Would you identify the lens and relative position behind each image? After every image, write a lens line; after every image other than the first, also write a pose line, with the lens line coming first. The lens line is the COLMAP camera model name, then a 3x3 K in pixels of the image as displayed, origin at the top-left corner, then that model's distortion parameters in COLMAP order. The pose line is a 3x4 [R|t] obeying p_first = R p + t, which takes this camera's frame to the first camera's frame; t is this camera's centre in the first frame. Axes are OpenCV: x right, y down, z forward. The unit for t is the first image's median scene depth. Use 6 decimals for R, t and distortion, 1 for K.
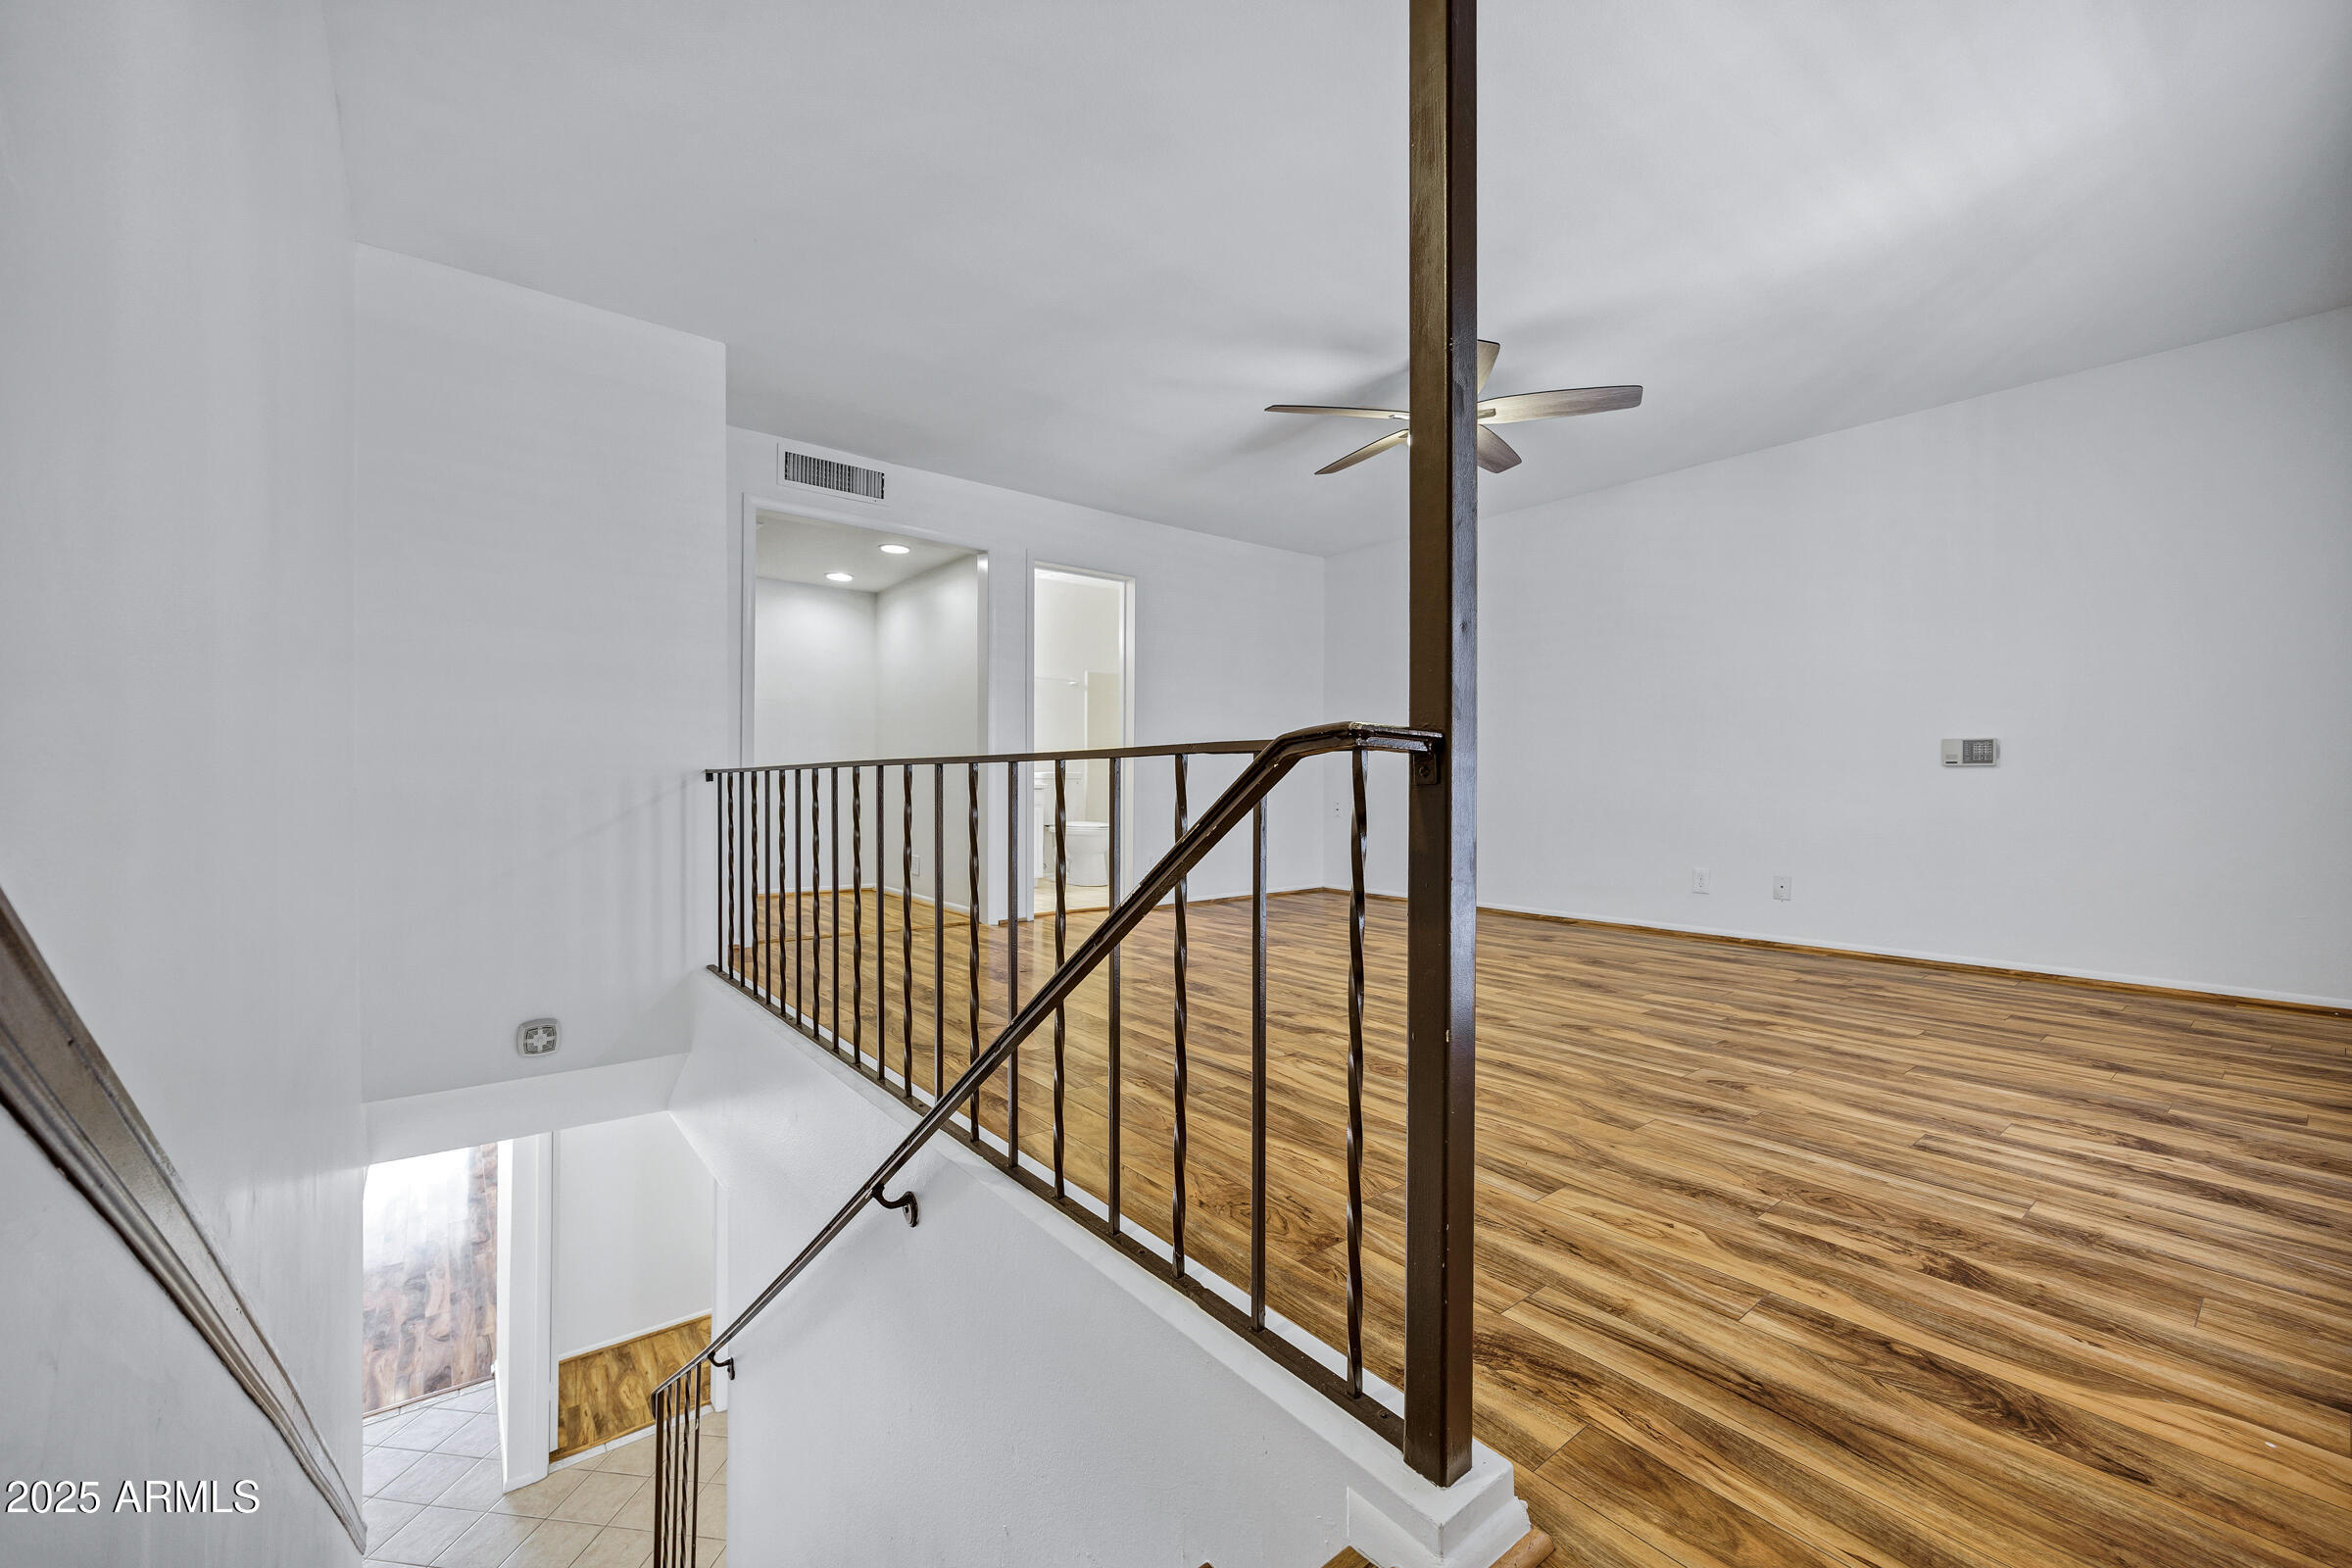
lens RADIAL K [[927.3, 0, 1209.0], [0, 927.3, 783.7], [0, 0, 1]] dist [0.002967, -0.000155]
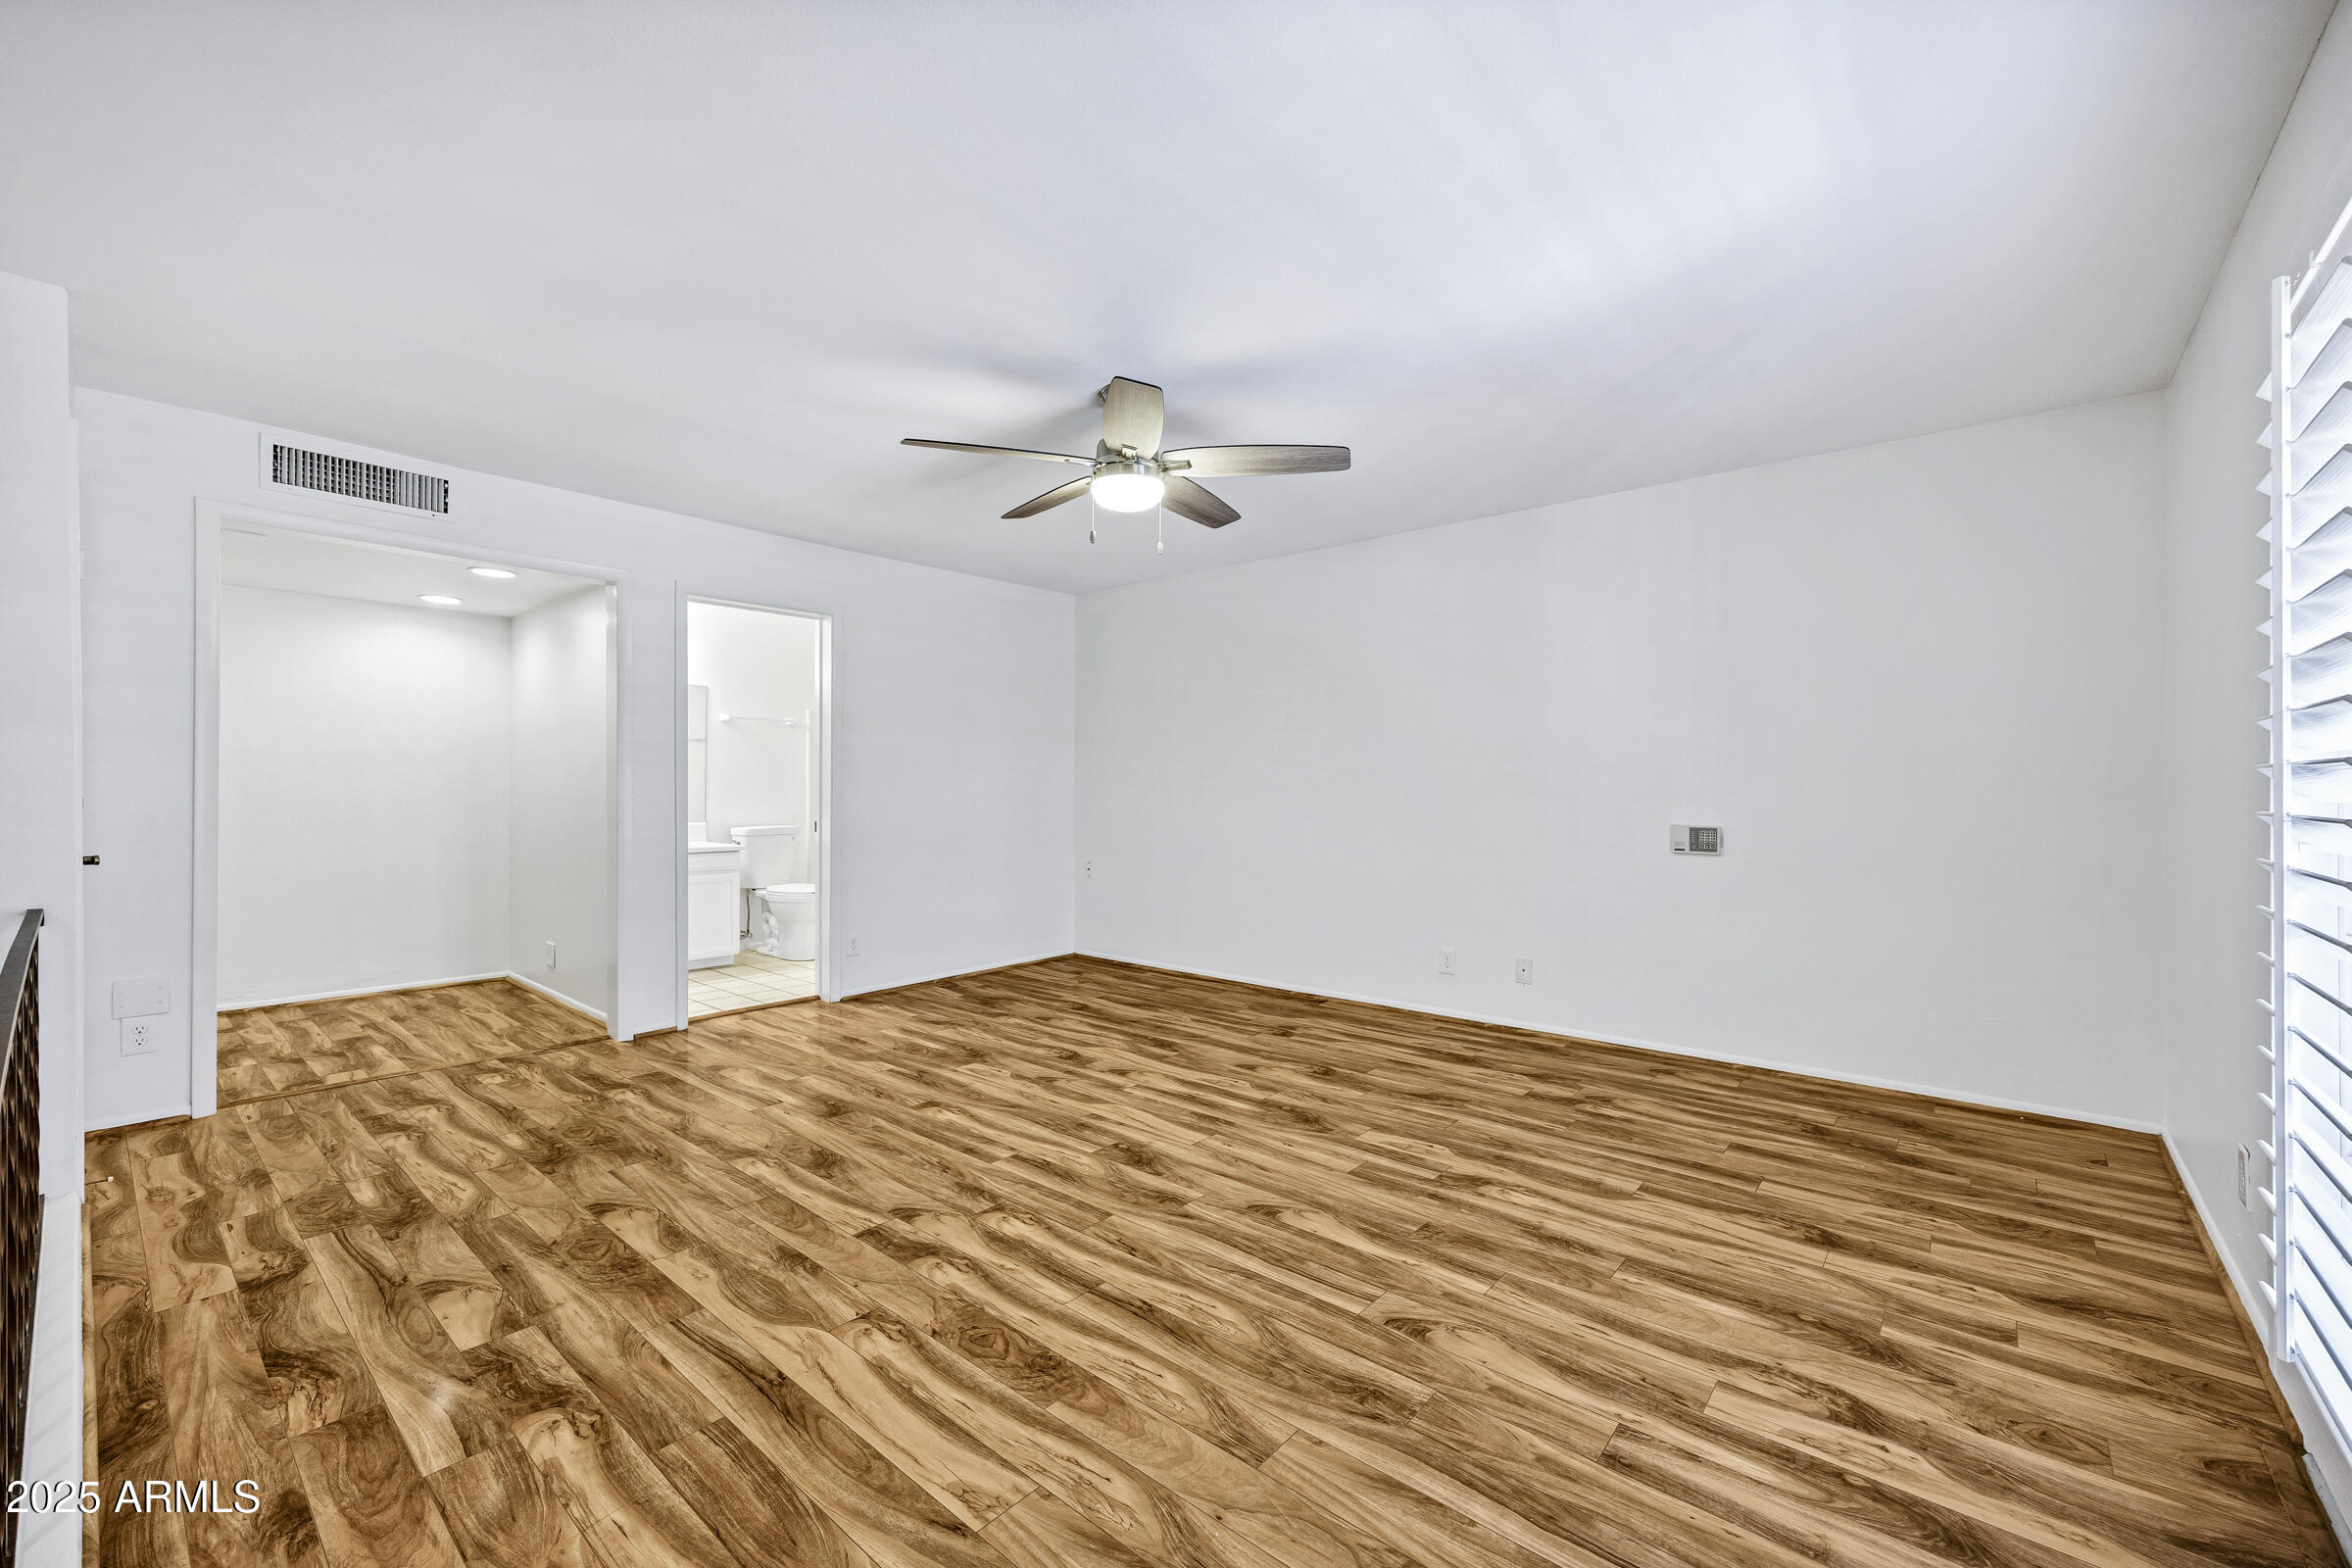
lens RADIAL K [[947.8, 0, 1175.9], [0, 947.8, 790.2], [0, 0, 1]] dist [0.010322, -0.000108]
pose [[0.985304, 0.008724, 0.170589, 0.152766], [-0.006464, 0.999884, -0.013800, -0.091476], [-0.170689, 0.012494, 0.985246, 0.152808]]
